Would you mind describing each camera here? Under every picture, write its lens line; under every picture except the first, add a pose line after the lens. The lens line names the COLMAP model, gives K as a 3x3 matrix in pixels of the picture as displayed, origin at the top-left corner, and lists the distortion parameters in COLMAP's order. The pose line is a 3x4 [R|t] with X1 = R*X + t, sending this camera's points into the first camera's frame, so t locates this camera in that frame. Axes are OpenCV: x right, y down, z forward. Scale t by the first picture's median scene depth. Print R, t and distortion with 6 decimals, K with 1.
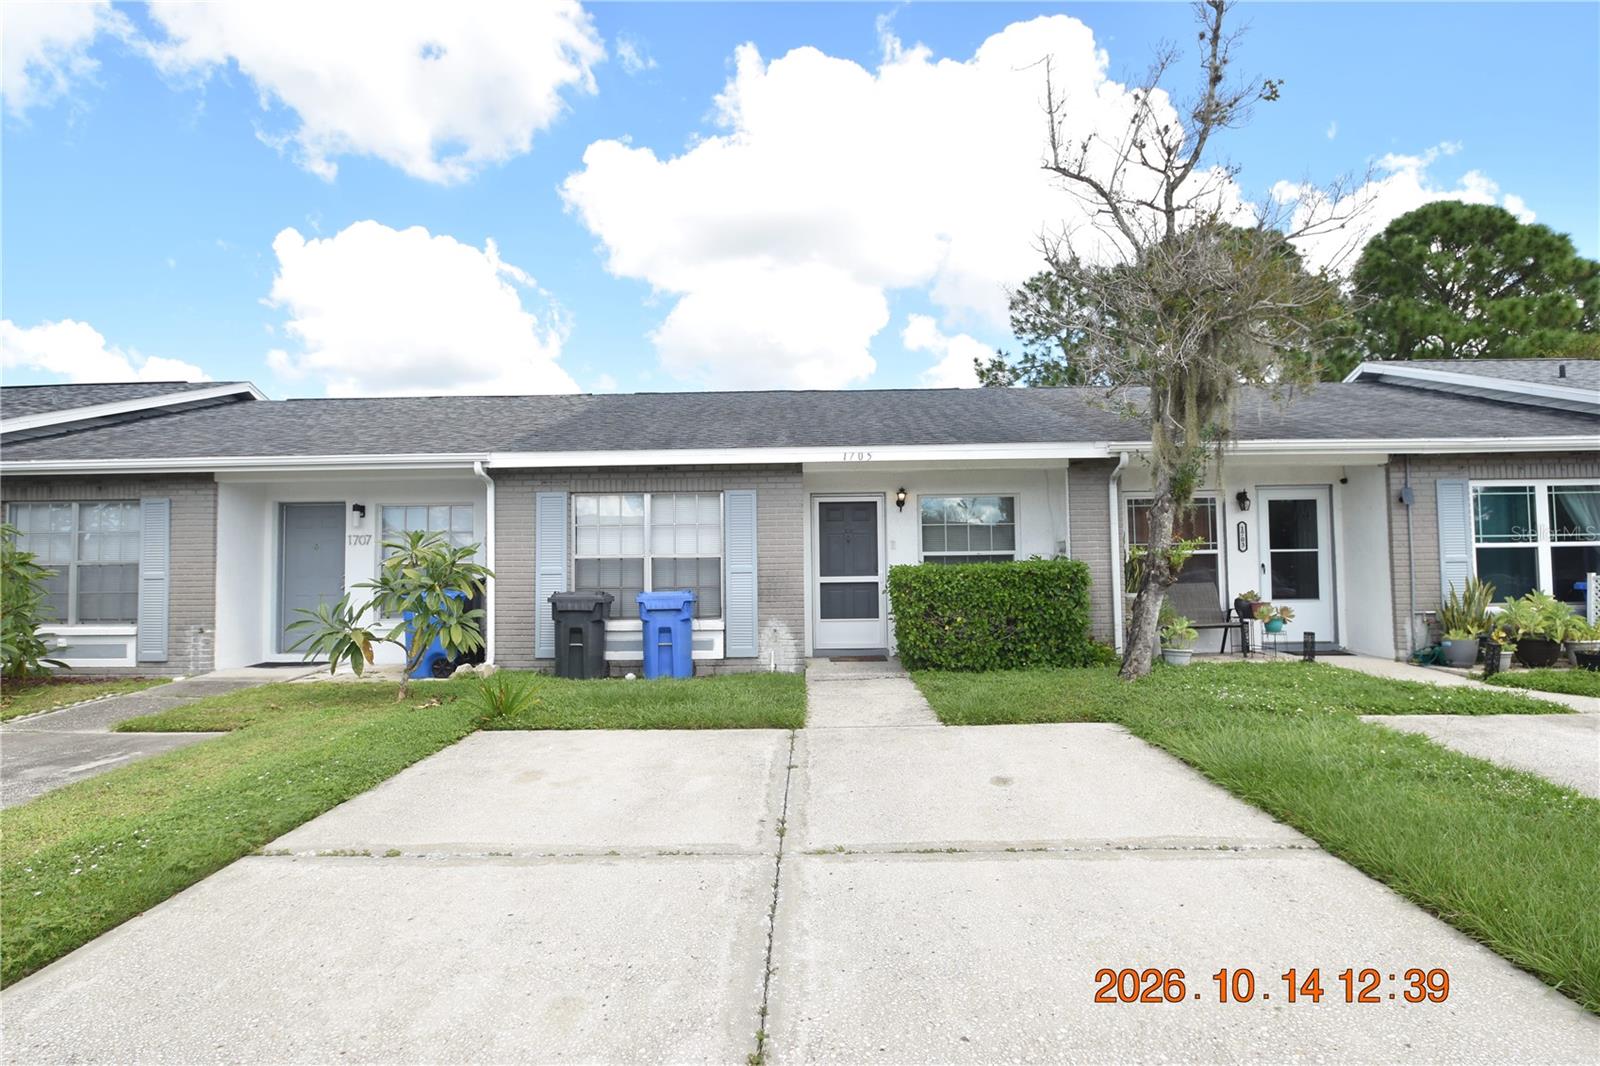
lens RADIAL K [[871.7, 0, 790.0], [0, 871.7, 542.3], [0, 0, 1]] dist [-0.022597, 0.000126]
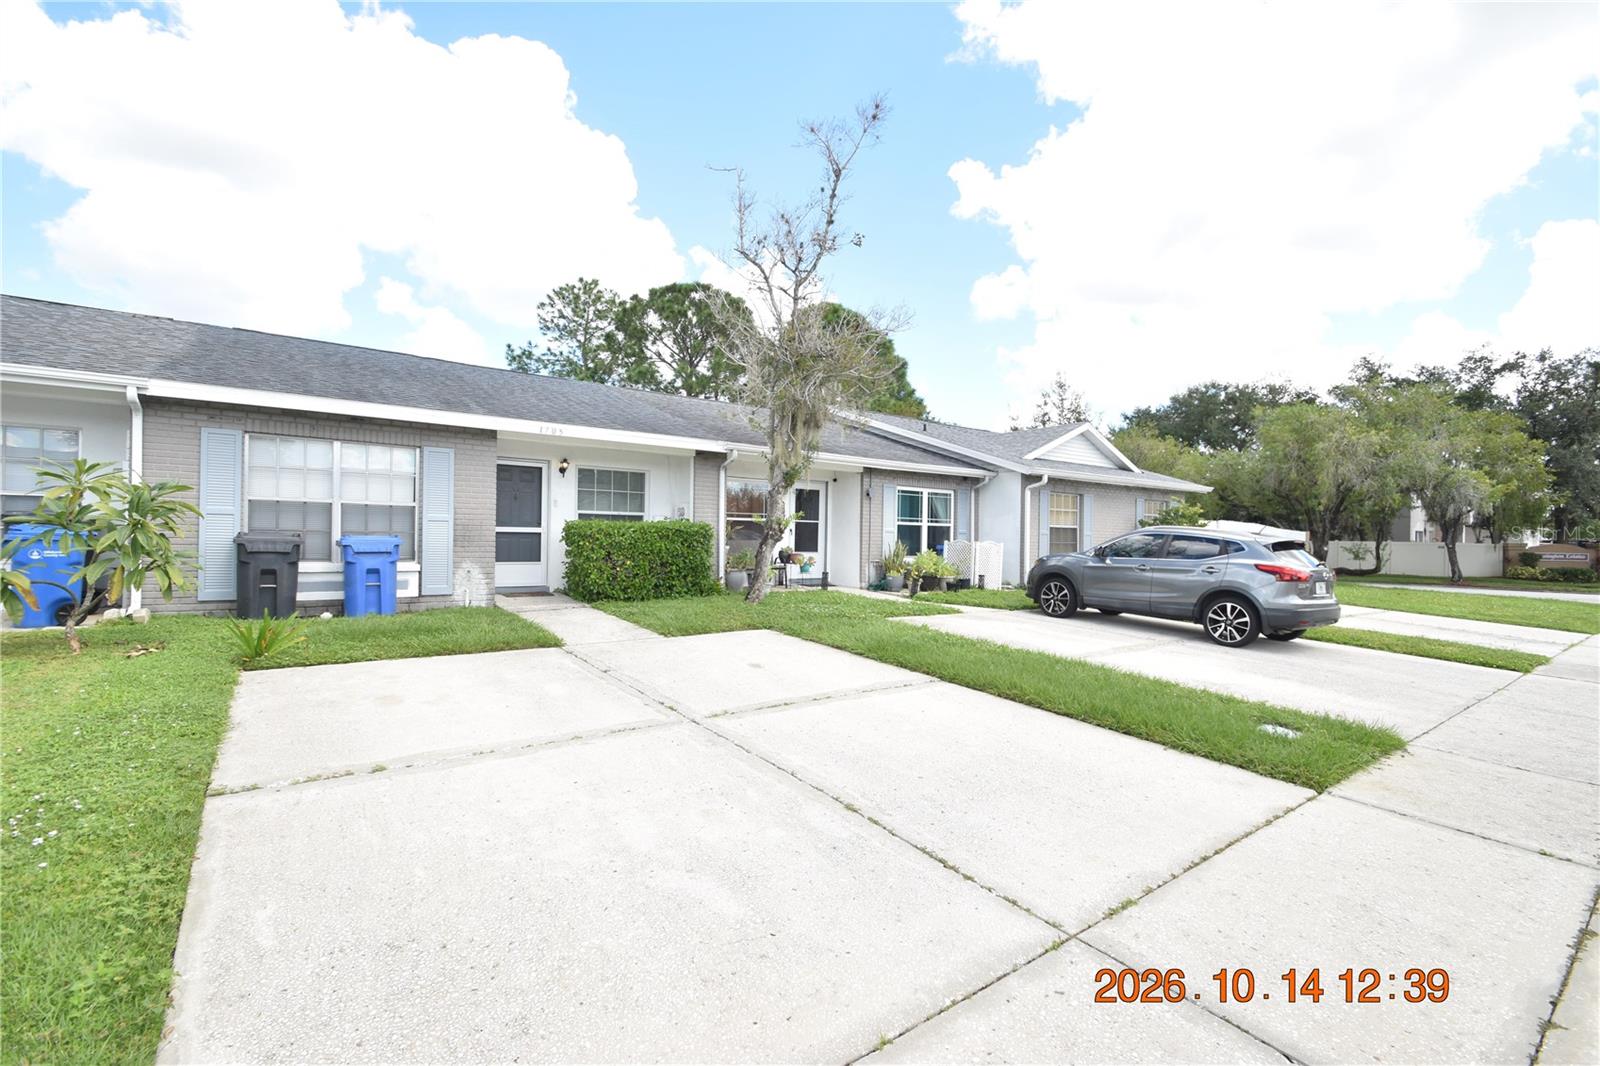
lens RADIAL K [[701.3, 0, 791.3], [0, 701.3, 541.8], [0, 0, 1]] dist [0.014197, -0.016208]
pose [[0.788988, 0.023750, 0.613950, -0.256201], [-0.057079, 0.997765, 0.034755, 0.004174], [-0.611752, -0.062465, 0.788580, -0.005165]]
